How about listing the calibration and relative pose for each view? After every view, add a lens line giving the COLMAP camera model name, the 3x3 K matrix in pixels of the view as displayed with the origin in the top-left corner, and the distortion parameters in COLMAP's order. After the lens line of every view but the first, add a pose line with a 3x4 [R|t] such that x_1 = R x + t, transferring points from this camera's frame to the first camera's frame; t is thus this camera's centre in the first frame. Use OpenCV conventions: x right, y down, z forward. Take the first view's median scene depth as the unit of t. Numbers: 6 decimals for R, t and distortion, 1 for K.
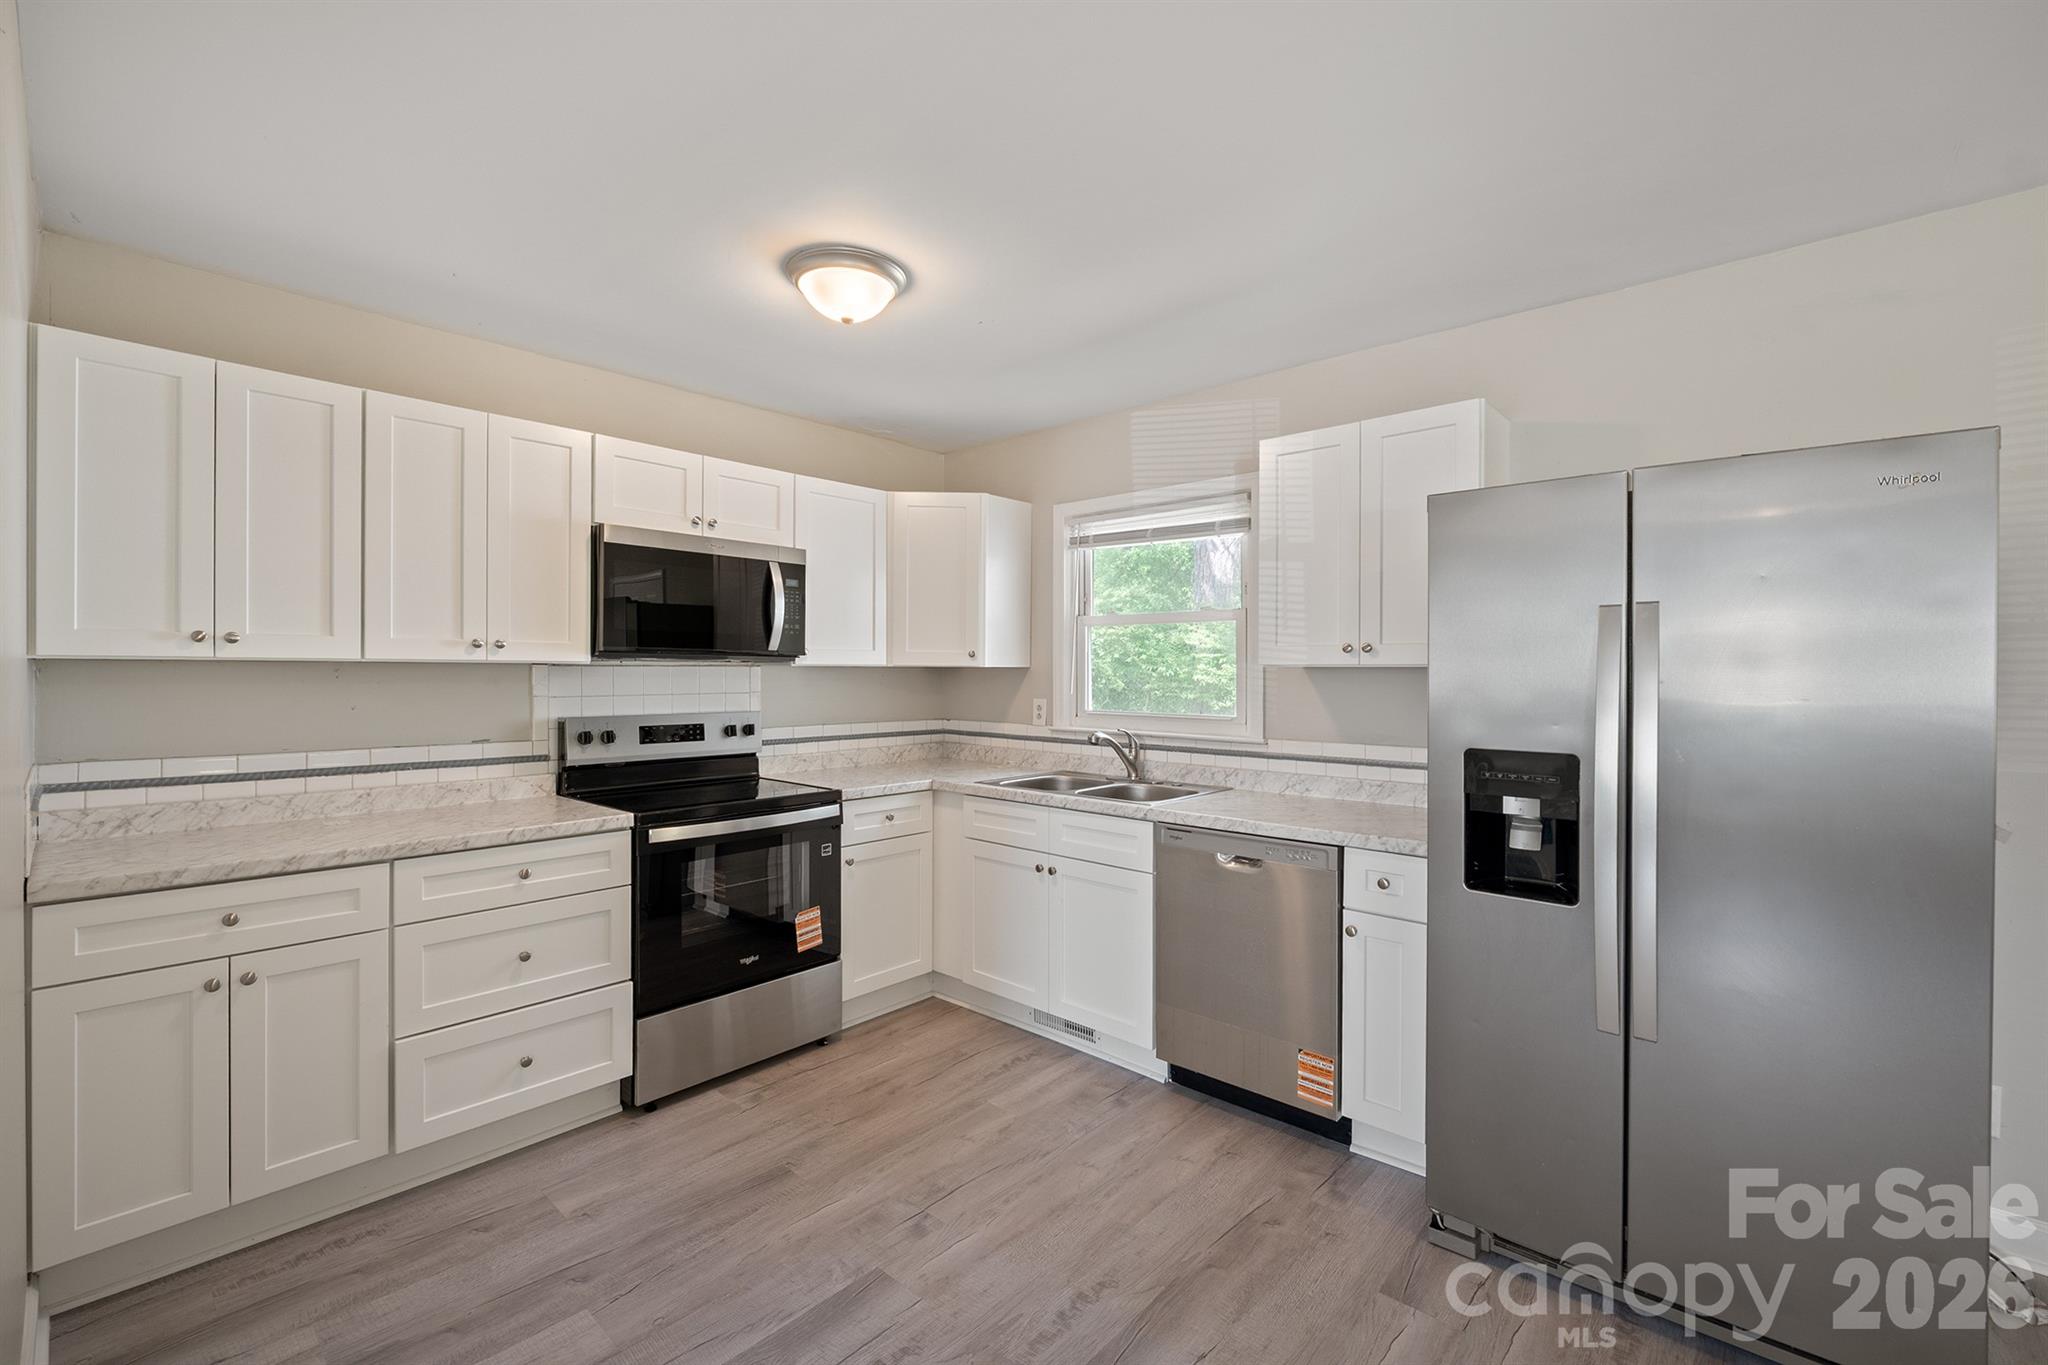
lens RADIAL K [[870.1, 0, 1033.1], [0, 870.1, 666.2], [0, 0, 1]] dist [-0.006422, -0.001000]
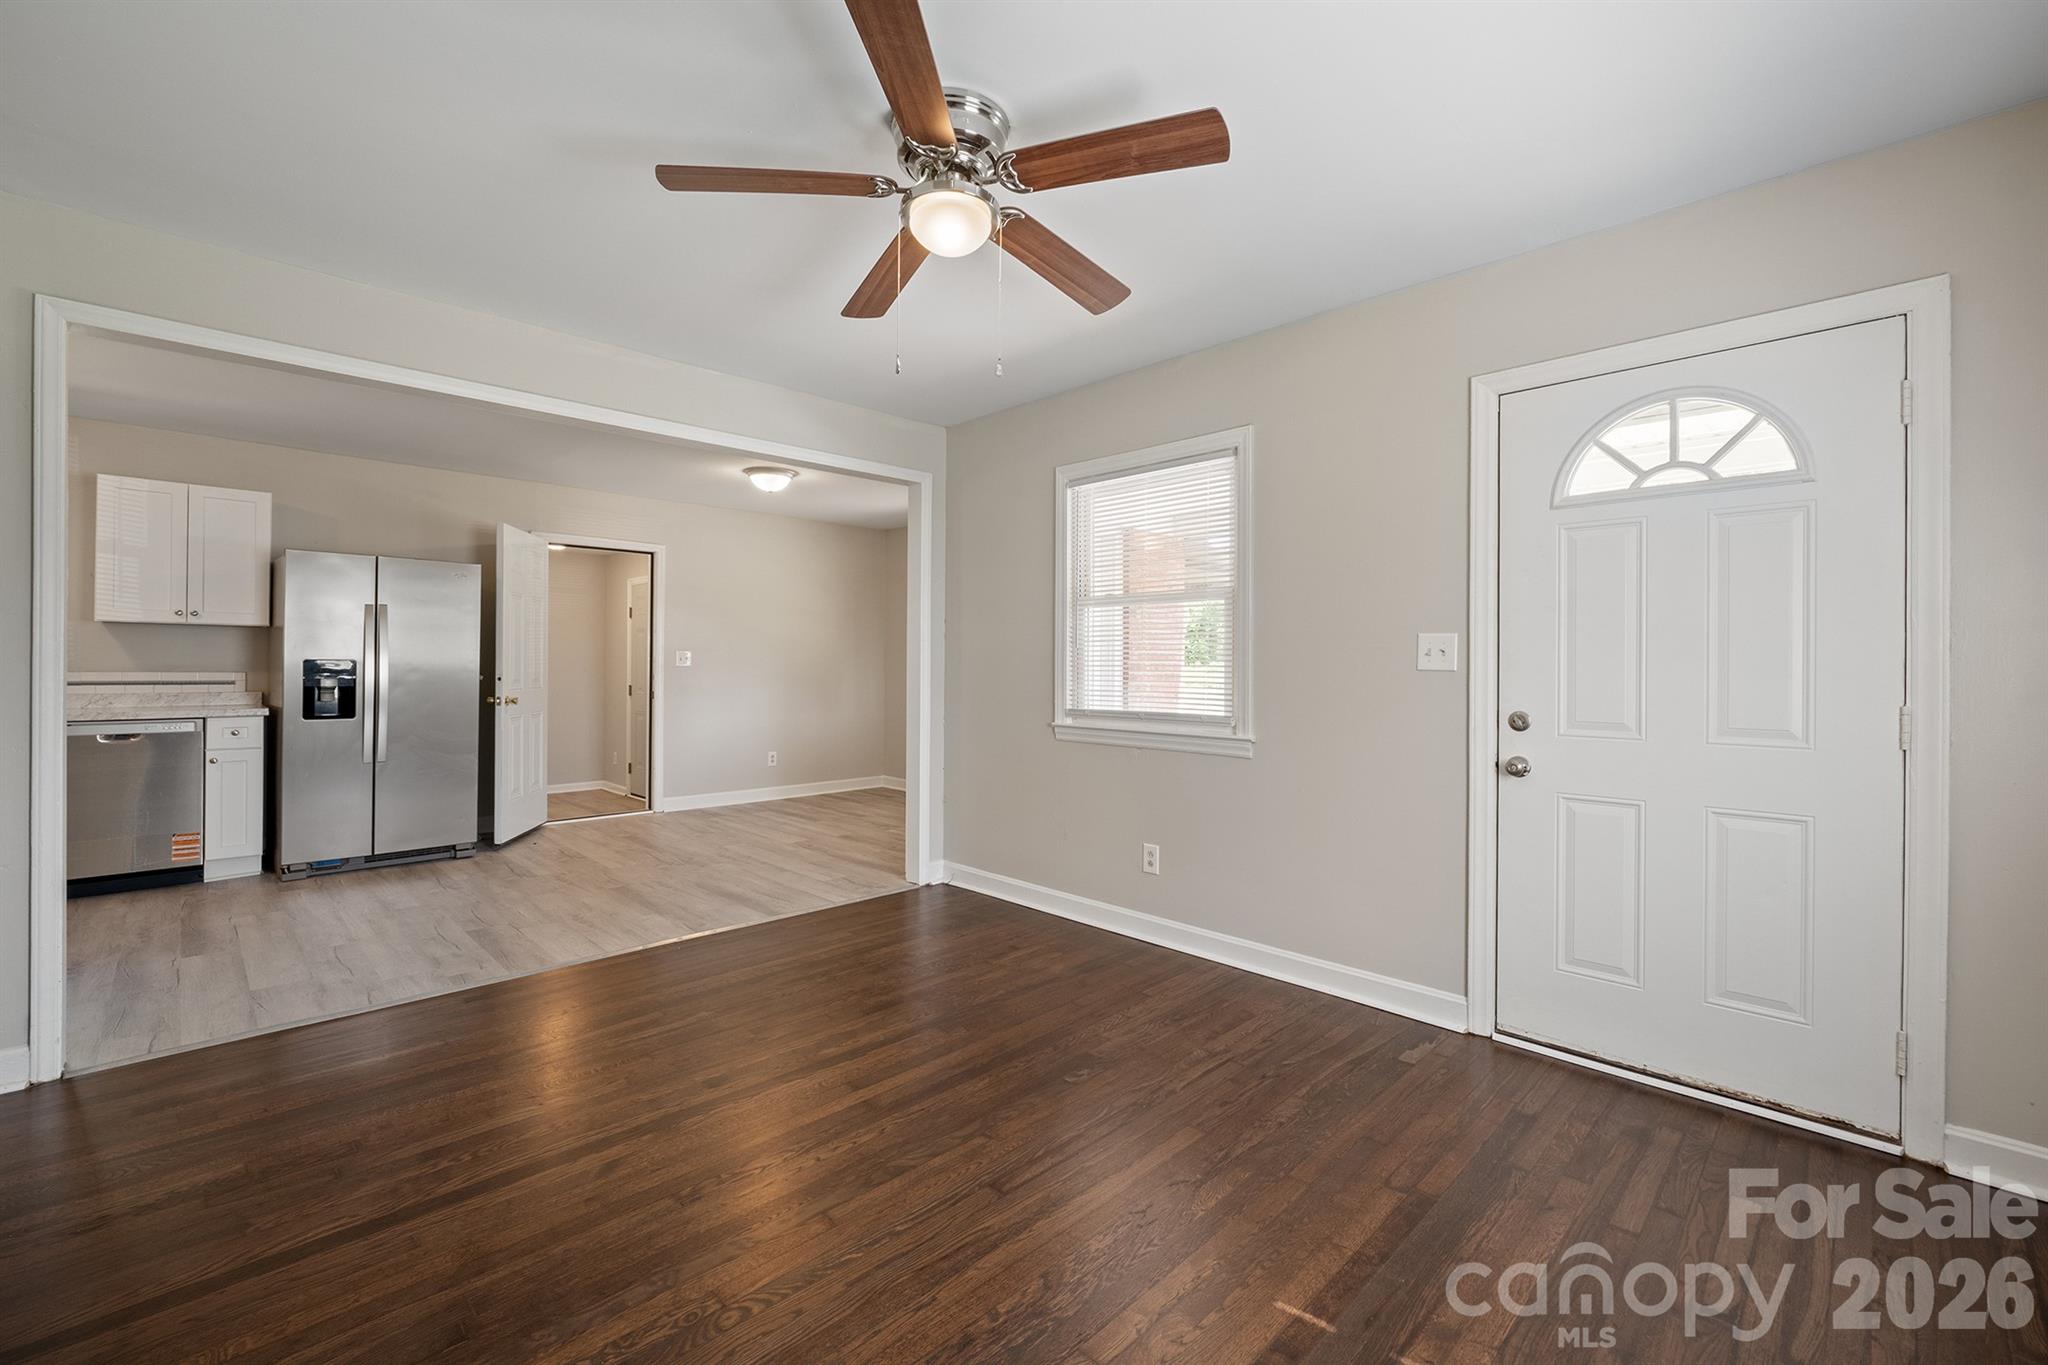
lens RADIAL K [[870.1, 0, 1029.1], [0, 870.1, 662.1], [0, 0, 1]] dist [-0.006422, -0.001000]
pose [[0.056696, -0.003339, 0.998386, -1.270286], [-0.016429, 0.999856, 0.004277, 0.042362], [-0.998256, -0.016645, 0.056633, -0.800539]]
